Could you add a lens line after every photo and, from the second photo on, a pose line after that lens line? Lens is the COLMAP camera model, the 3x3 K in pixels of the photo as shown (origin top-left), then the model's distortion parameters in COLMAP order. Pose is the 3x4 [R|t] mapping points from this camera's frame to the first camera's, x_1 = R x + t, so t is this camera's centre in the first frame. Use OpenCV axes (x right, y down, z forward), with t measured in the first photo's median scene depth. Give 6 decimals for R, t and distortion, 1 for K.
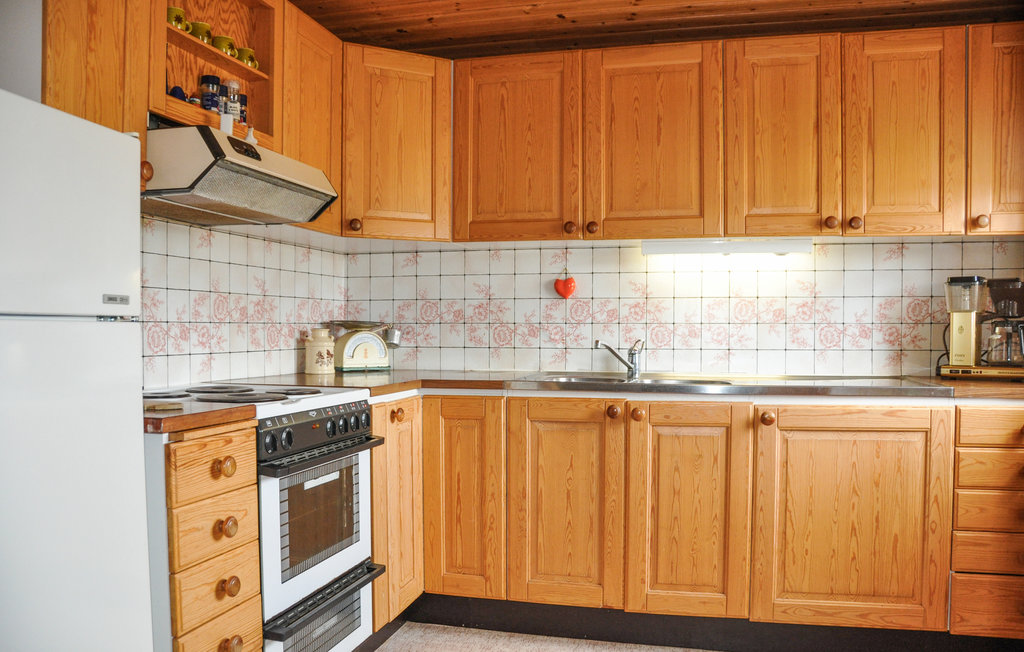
lens RADIAL K [[812.6, 0, 507.5], [0, 812.6, 347.0], [0, 0, 1]] dist [-0.160676, 0.115557]
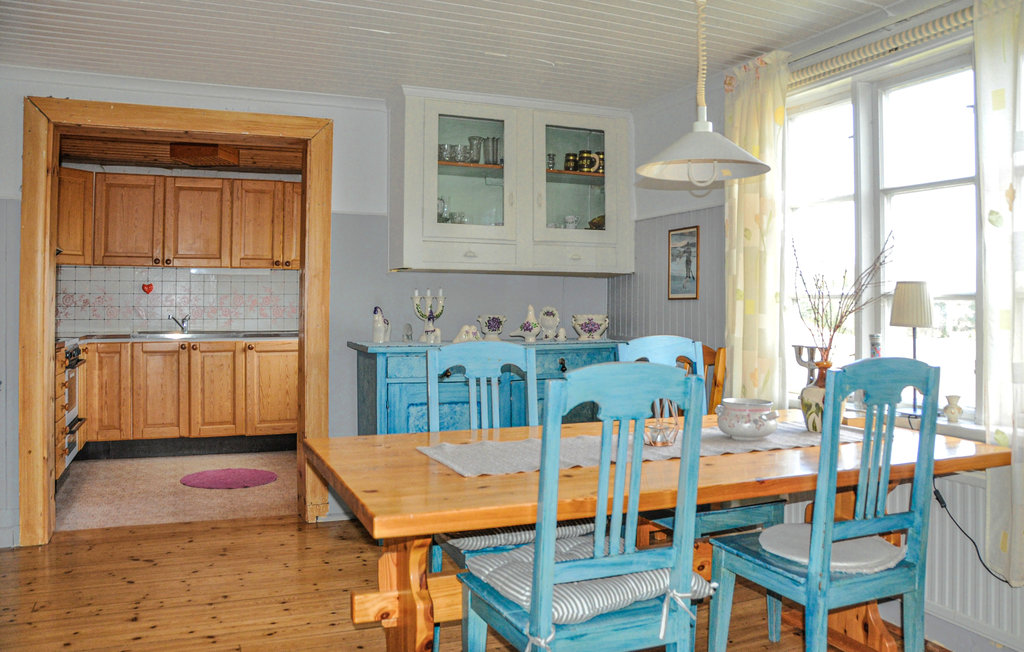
lens RADIAL K [[771.3, 0, 512.2], [0, 771.3, 287.6], [0, 0, 1]] dist [-0.154360, 0.086896]
pose [[0.786006, 0.011669, 0.618109, -0.431789], [0.015110, 0.999161, -0.038077, 0.008773], [-0.618034, 0.039268, 0.785170, -1.183809]]
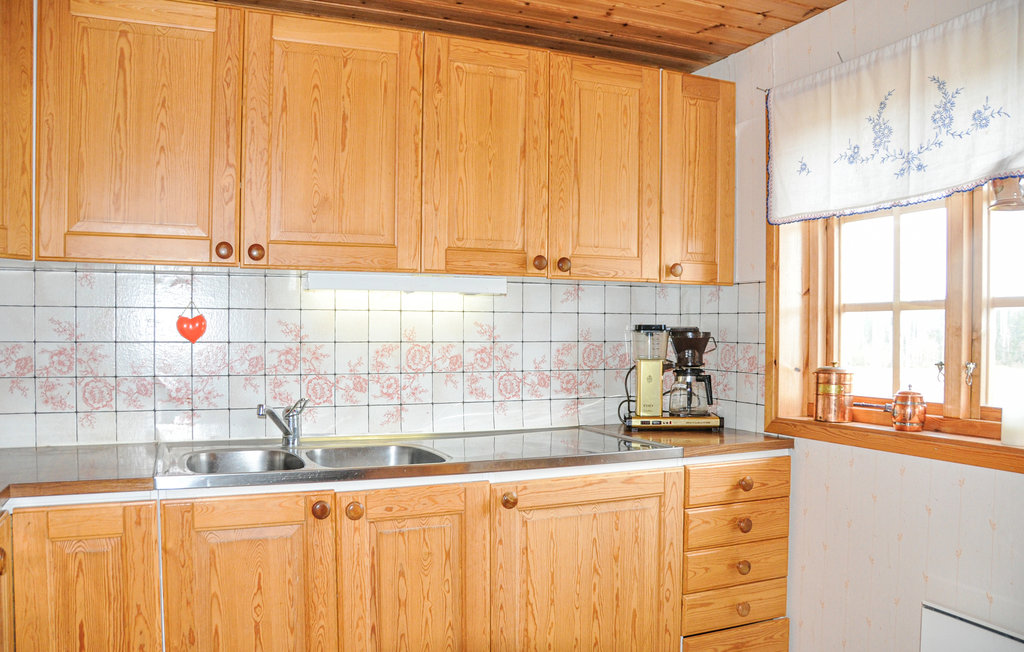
lens RADIAL K [[812.6, 0, 507.5], [0, 812.6, 347.0], [0, 0, 1]] dist [-0.160676, 0.115557]
pose [[0.791251, -0.008509, 0.611432, -0.174114], [0.010559, 0.999944, 0.000252, -0.064577], [-0.611400, 0.006257, 0.791297, 0.311468]]
